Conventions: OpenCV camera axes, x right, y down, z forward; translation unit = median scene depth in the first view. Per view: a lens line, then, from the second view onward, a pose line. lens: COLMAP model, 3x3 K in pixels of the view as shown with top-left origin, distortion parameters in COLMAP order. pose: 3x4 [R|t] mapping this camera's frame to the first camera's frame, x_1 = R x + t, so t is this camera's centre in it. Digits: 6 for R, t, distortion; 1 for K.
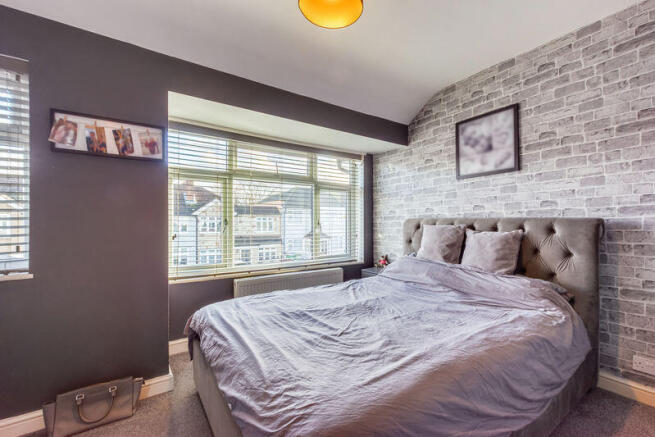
lens RADIAL K [[278.4, 0, 327.5], [0, 278.4, 218.5], [0, 0, 1]] dist [0.001941, 0.000083]
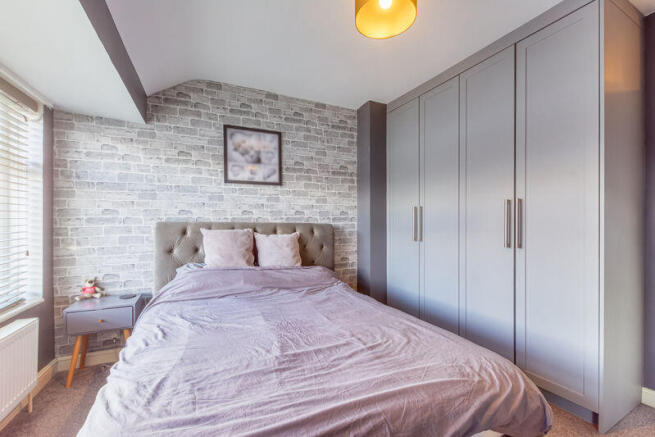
lens RADIAL K [[286.2, 0, 340.1], [0, 286.2, 222.6], [0, 0, 1]] dist [0.001875, 0.000122]
pose [[0.148126, 0.007996, 0.988936, -0.551208], [-0.013135, 0.999895, -0.006117, 0.000870], [-0.988881, -0.012083, 0.148215, 0.528943]]
